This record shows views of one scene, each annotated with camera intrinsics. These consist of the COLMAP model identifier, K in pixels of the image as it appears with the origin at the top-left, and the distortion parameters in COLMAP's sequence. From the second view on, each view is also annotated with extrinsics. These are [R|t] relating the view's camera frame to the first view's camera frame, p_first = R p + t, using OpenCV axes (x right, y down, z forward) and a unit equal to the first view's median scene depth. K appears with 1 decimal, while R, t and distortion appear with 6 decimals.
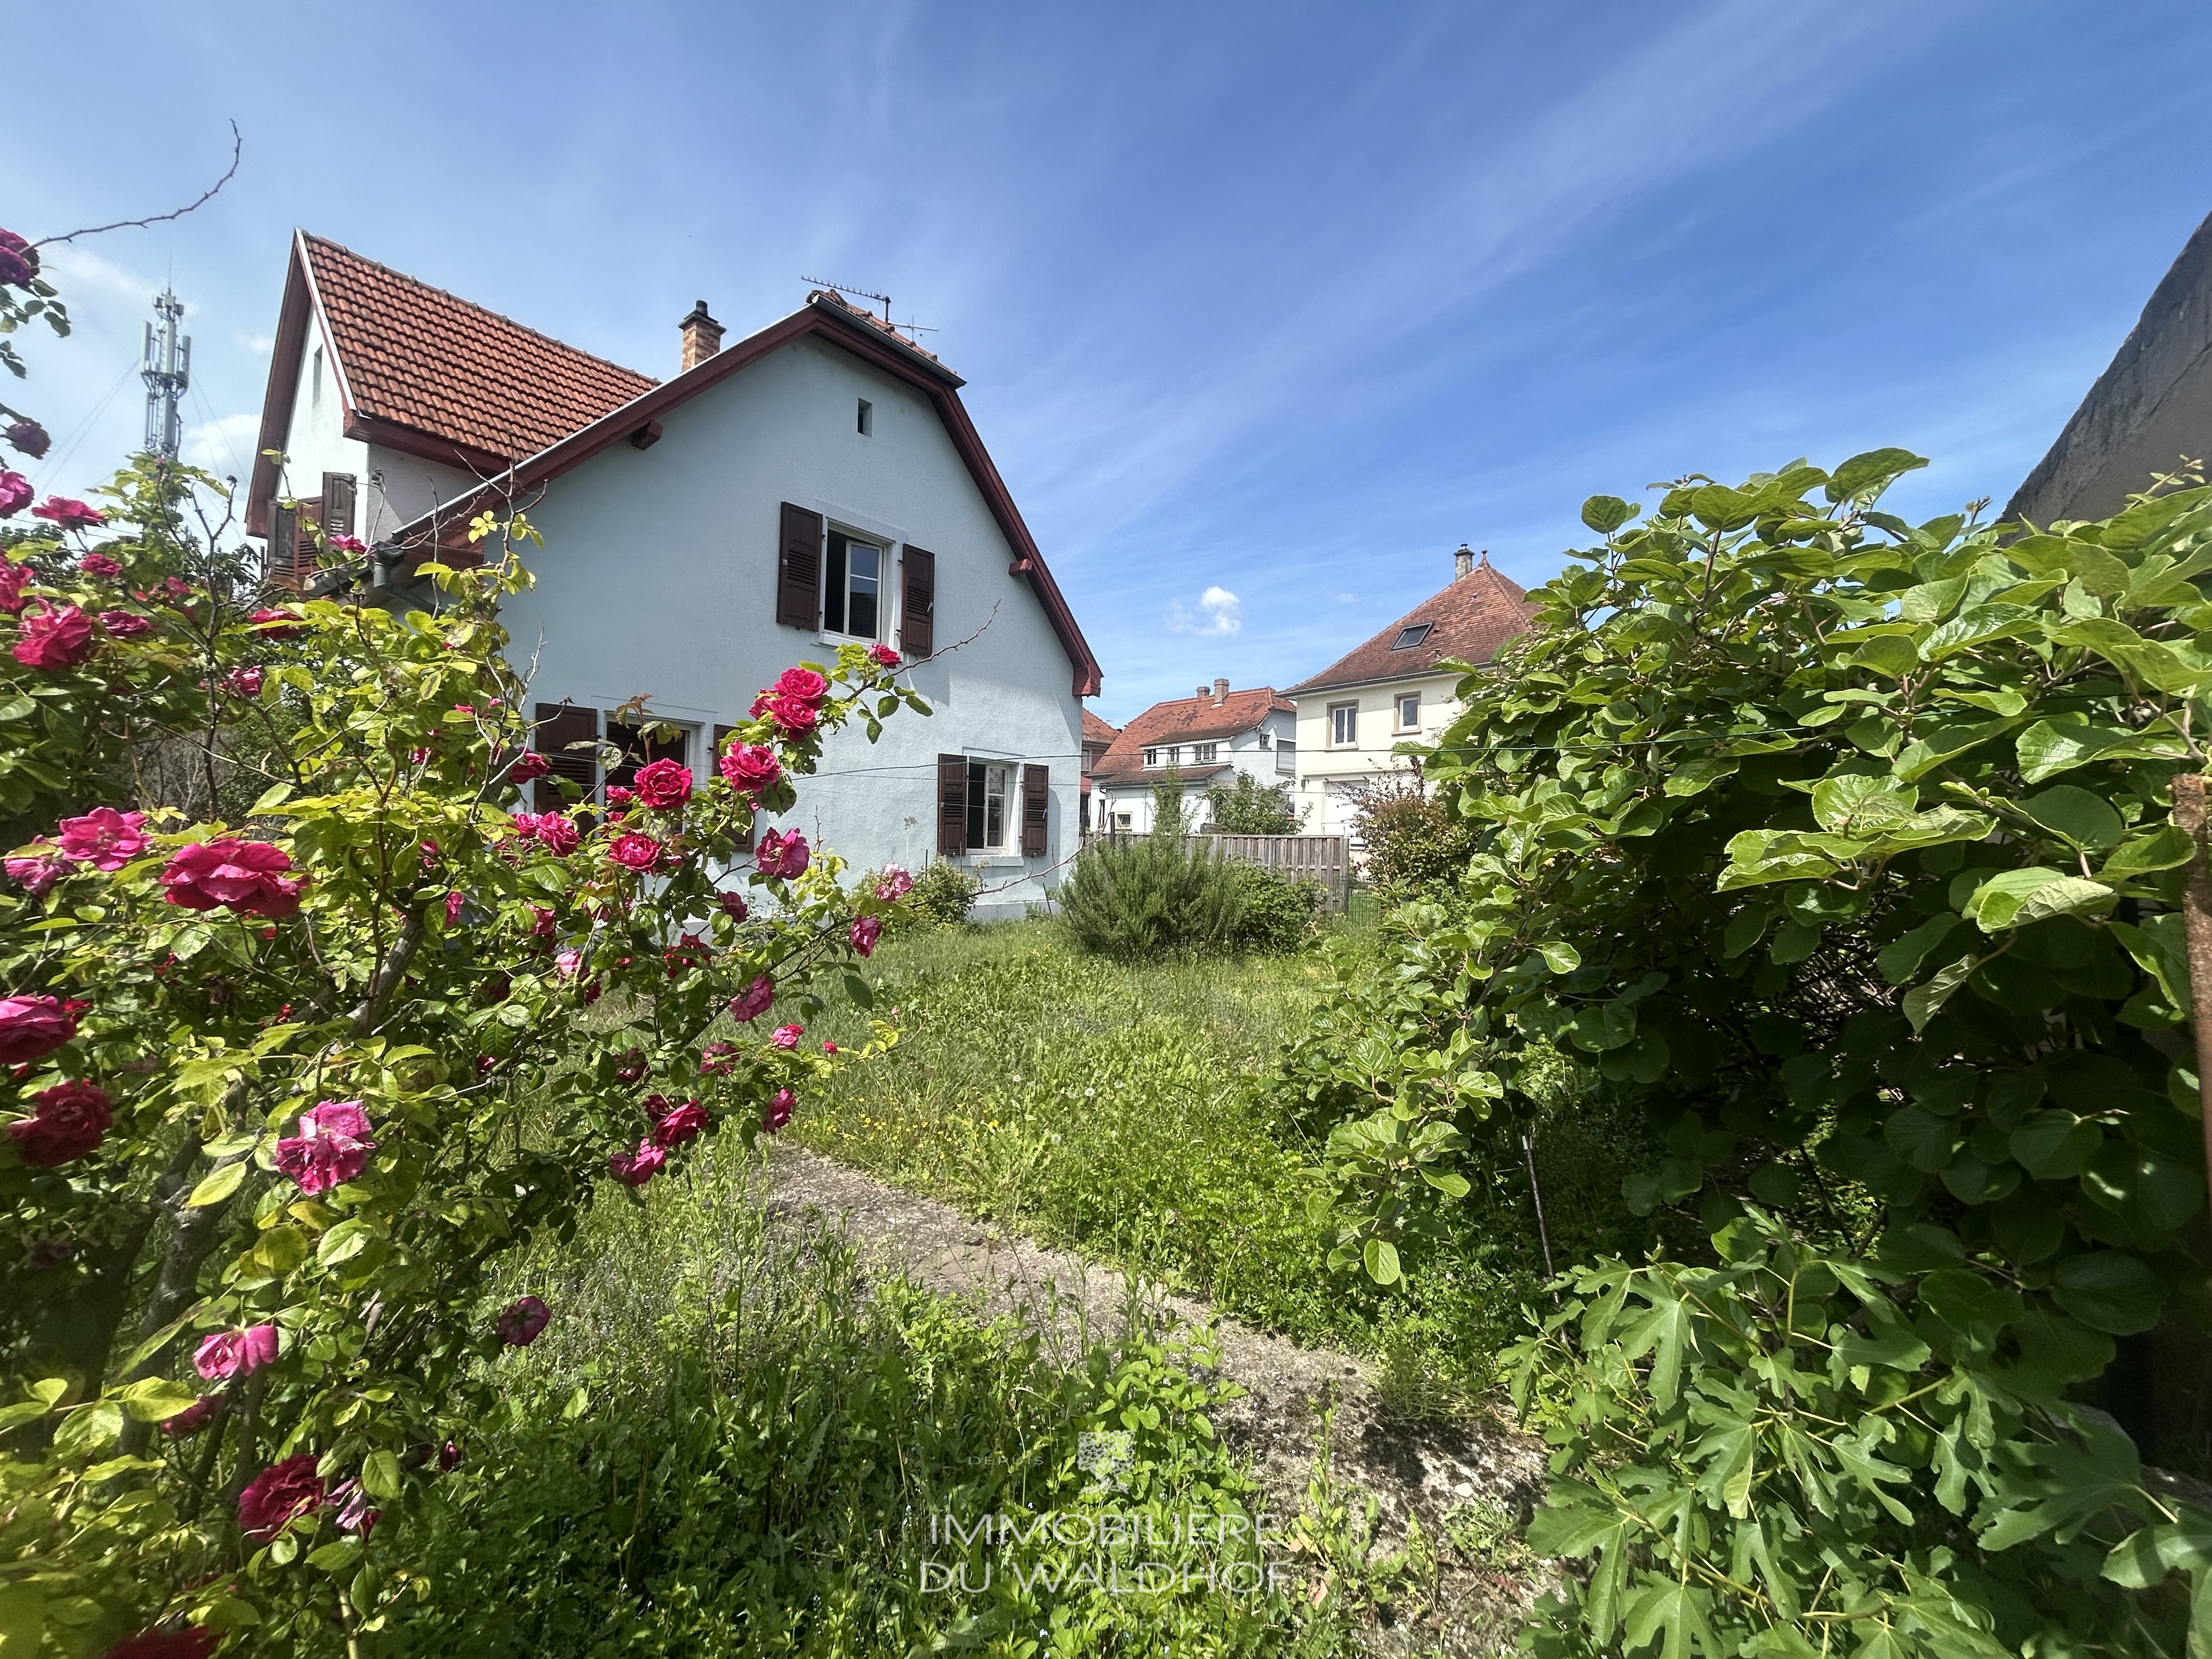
lens RADIAL K [[892.0, 0, 1105.2], [0, 892.0, 831.3], [0, 0, 1]] dist [-0.003569, 0.002205]
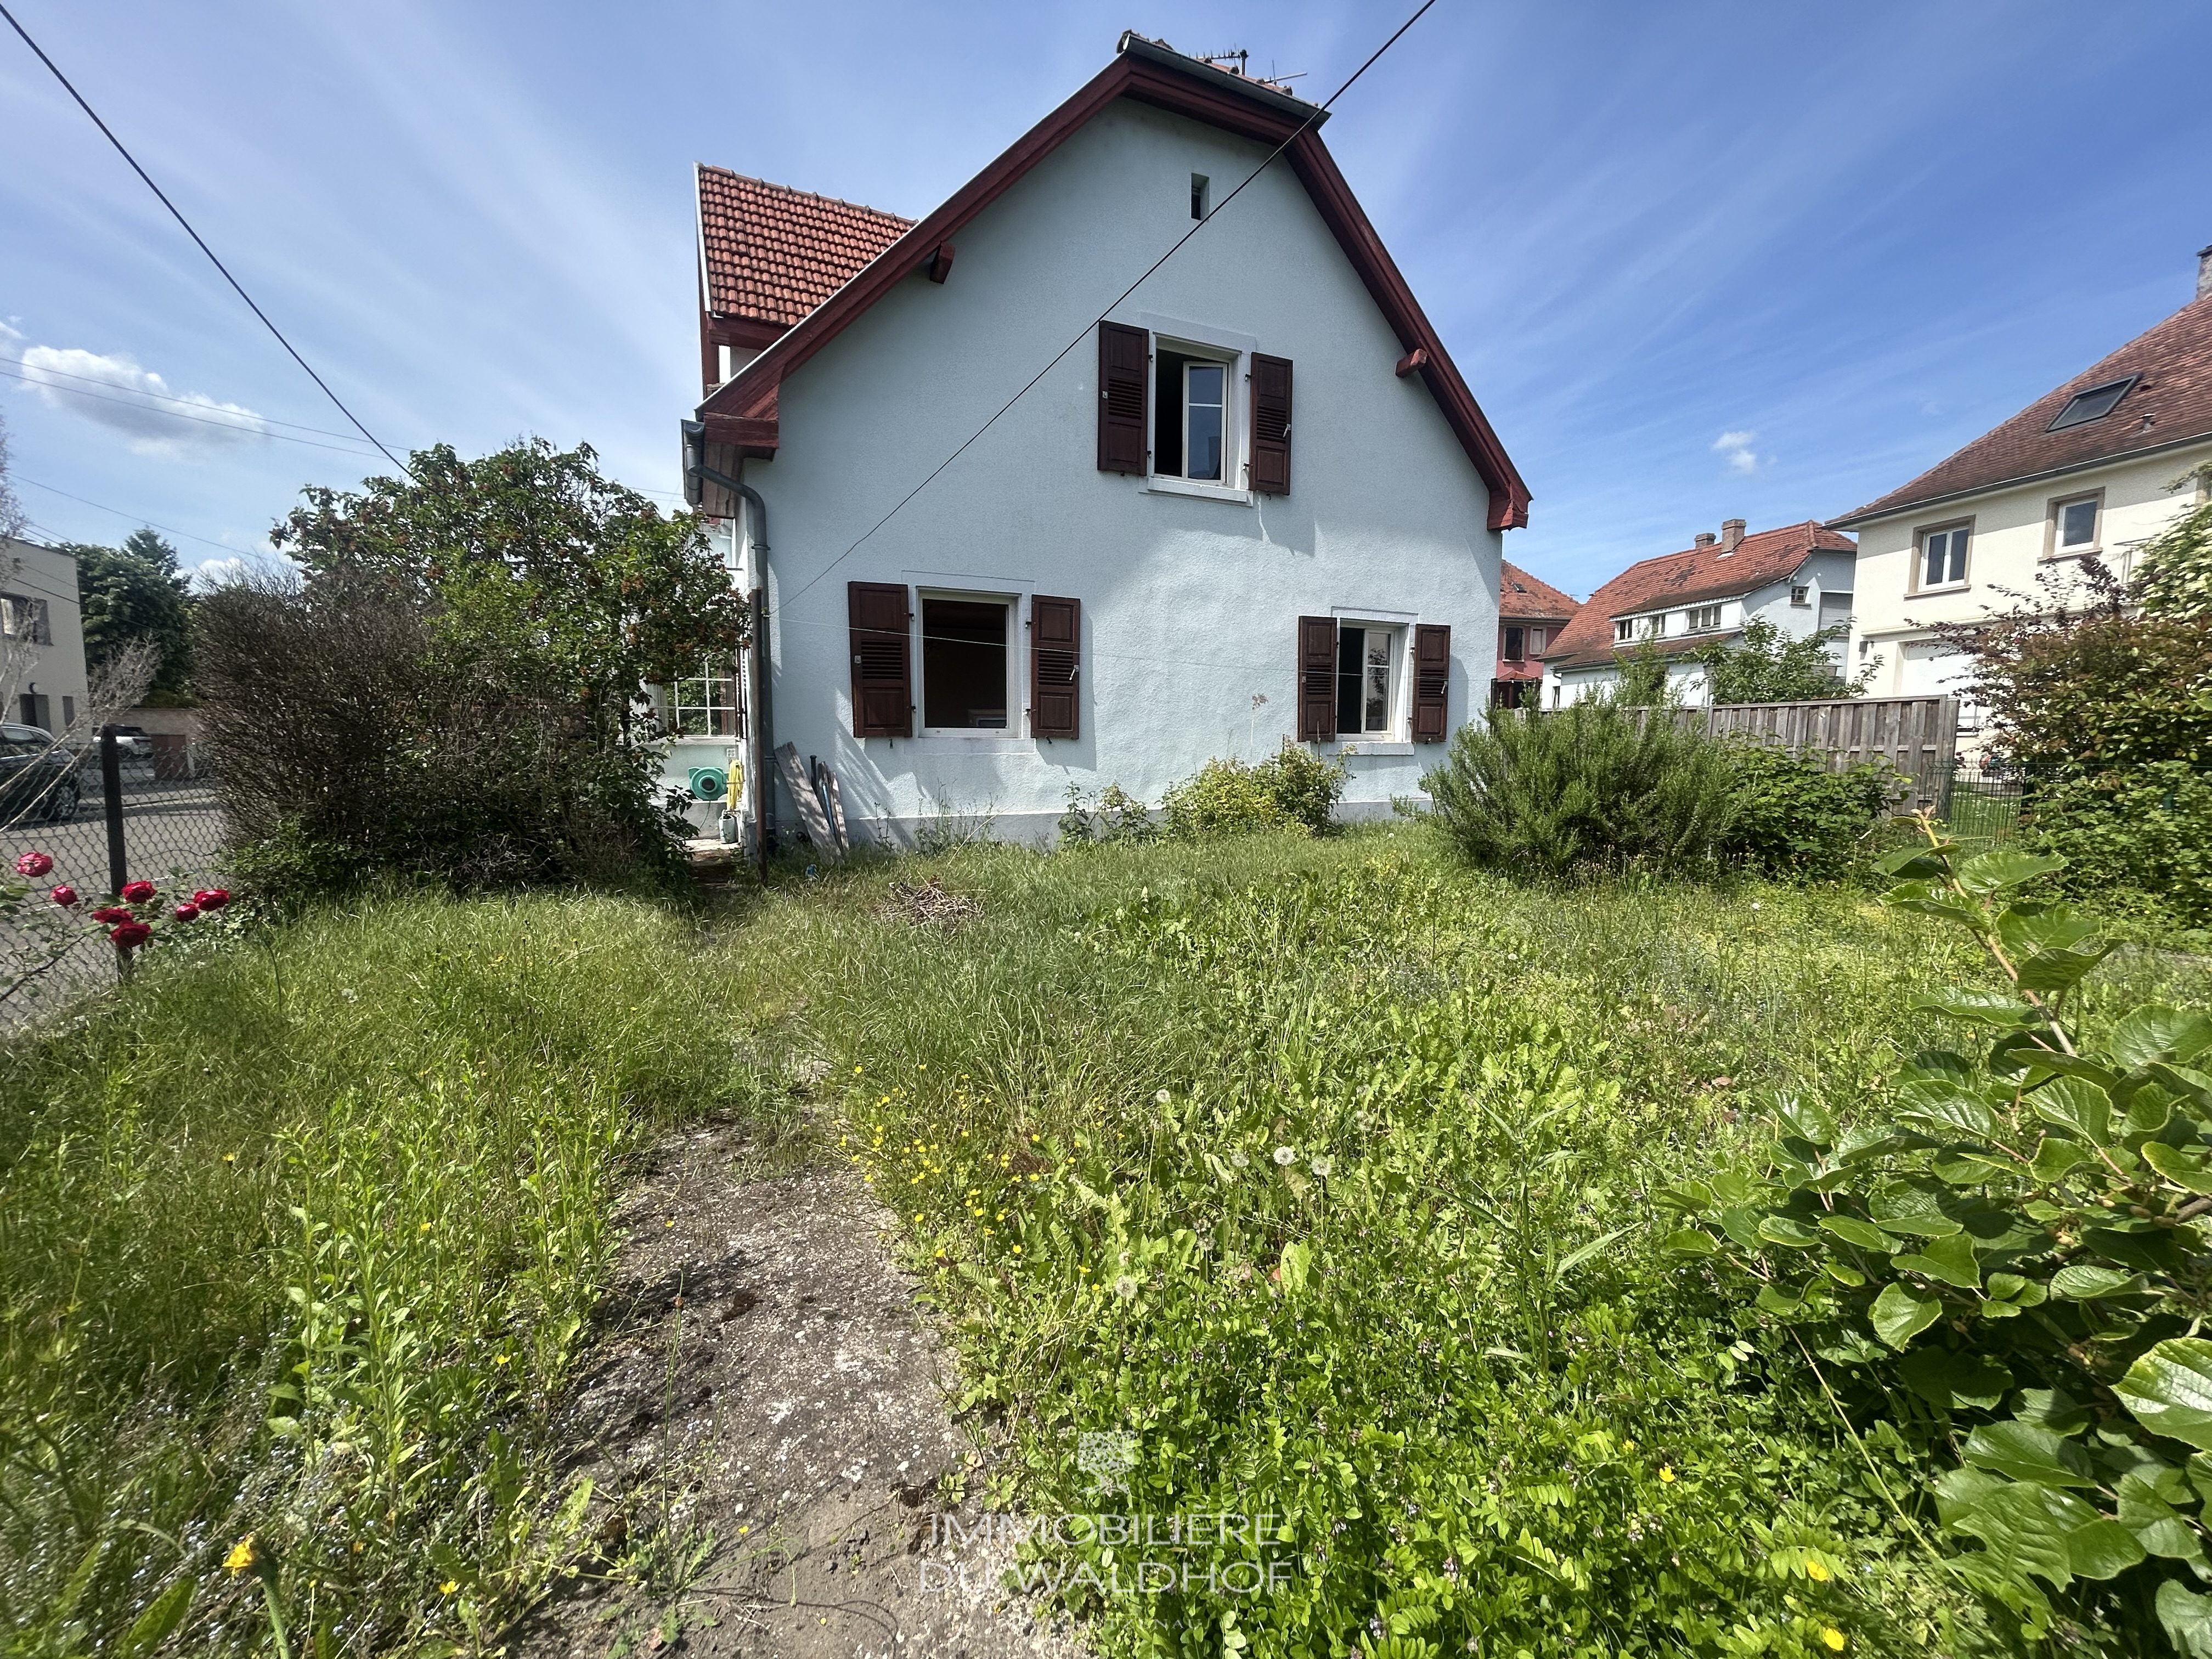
lens RADIAL K [[892.0, 0, 1104.3], [0, 892.0, 828.8], [0, 0, 1]] dist [-0.003569, 0.002205]
pose [[0.886834, 0.023975, -0.461466, 0.037682], [0.023893, 0.994938, 0.097609, 0.023461], [0.461470, -0.097589, 0.881772, 0.184808]]
